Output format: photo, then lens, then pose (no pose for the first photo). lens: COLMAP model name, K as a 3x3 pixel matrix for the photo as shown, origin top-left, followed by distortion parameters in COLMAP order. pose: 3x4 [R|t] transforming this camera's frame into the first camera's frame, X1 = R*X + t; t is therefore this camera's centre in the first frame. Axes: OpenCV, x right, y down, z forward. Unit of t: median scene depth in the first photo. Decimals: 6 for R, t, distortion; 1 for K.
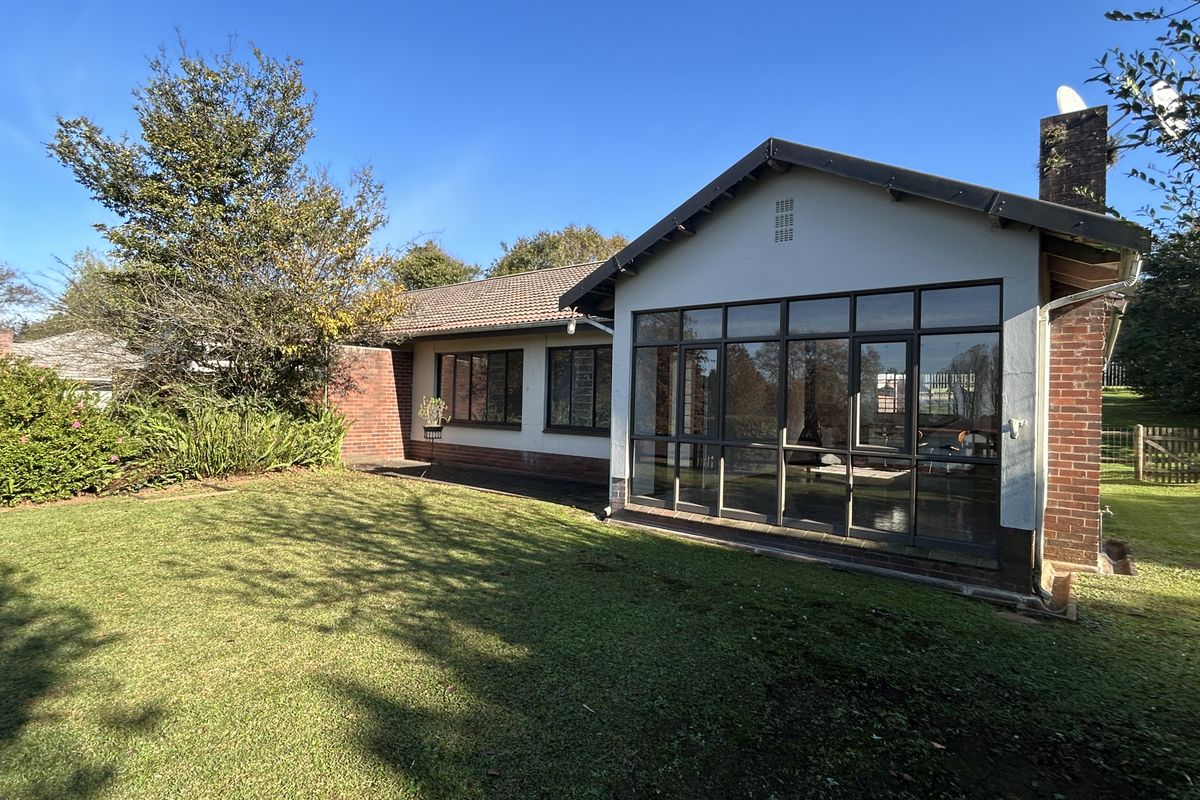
lens RADIAL K [[619.0, 0, 598.5], [0, 619.0, 394.9], [0, 0, 1]] dist [-0.005411, 0.001738]
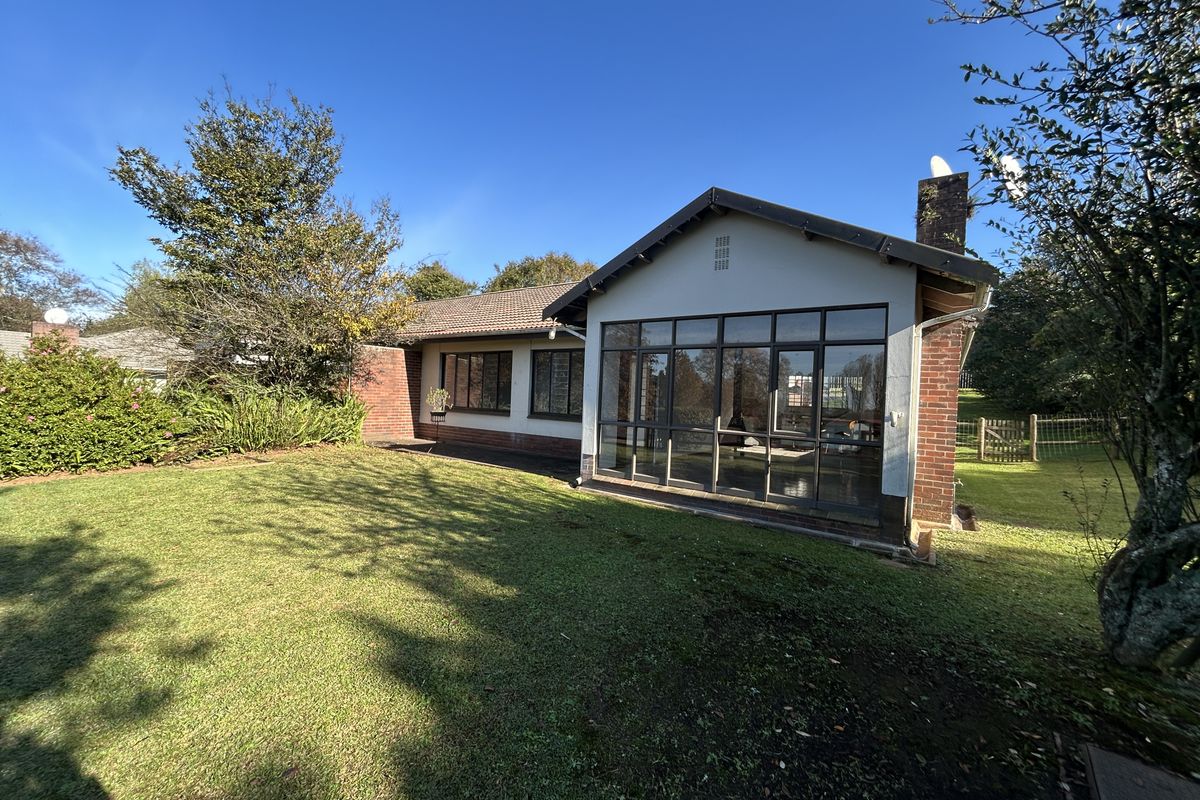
lens RADIAL K [[490.3, 0, 598.0], [0, 490.3, 398.3], [0, 0, 1]] dist [-0.002422, -0.000144]
pose [[0.998311, 0.014808, 0.056182, -0.005129], [-0.015833, 0.999715, 0.017851, 0.001627], [-0.055902, -0.018710, 0.998261, 0.003628]]
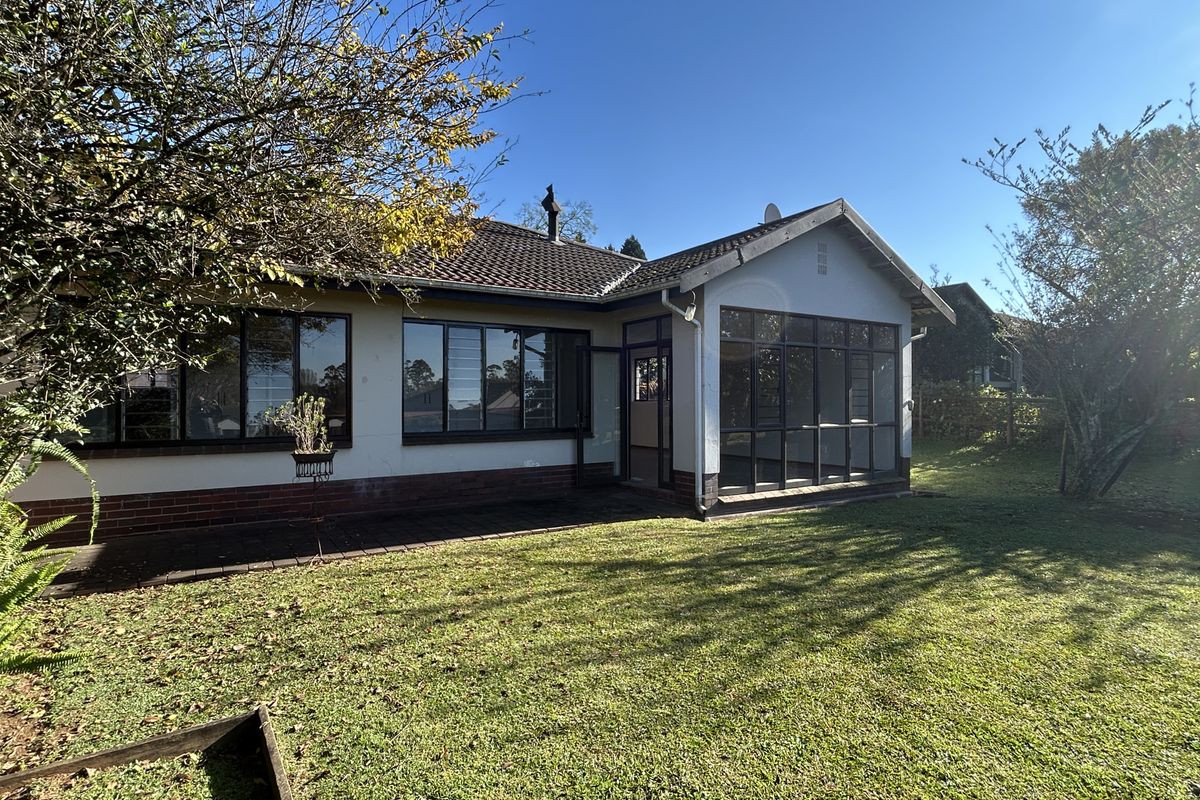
lens RADIAL K [[619.0, 0, 592.5], [0, 619.0, 401.0], [0, 0, 1]] dist [-0.005411, 0.001738]
pose [[0.317391, -0.025345, 0.947956, -0.959793], [0.001417, 0.999654, 0.026253, -0.006783], [-0.948294, -0.006989, 0.317317, 0.875916]]
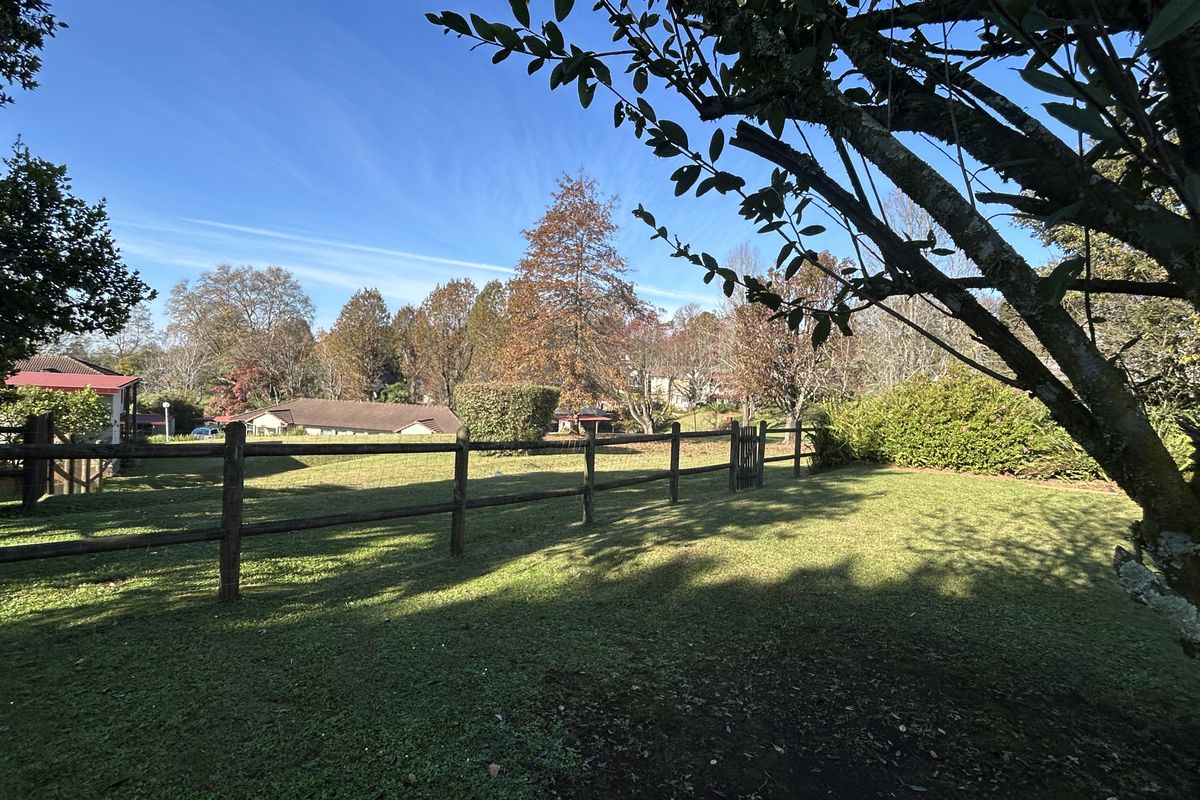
lens RADIAL K [[619.0, 0, 602.0], [0, 619.0, 396.8], [0, 0, 1]] dist [-0.005411, 0.001738]
pose [[0.027855, 0.018335, -0.999444, 0.530861], [-0.035450, 0.999221, 0.017343, 0.000527], [0.998983, 0.034947, 0.028484, 0.083456]]
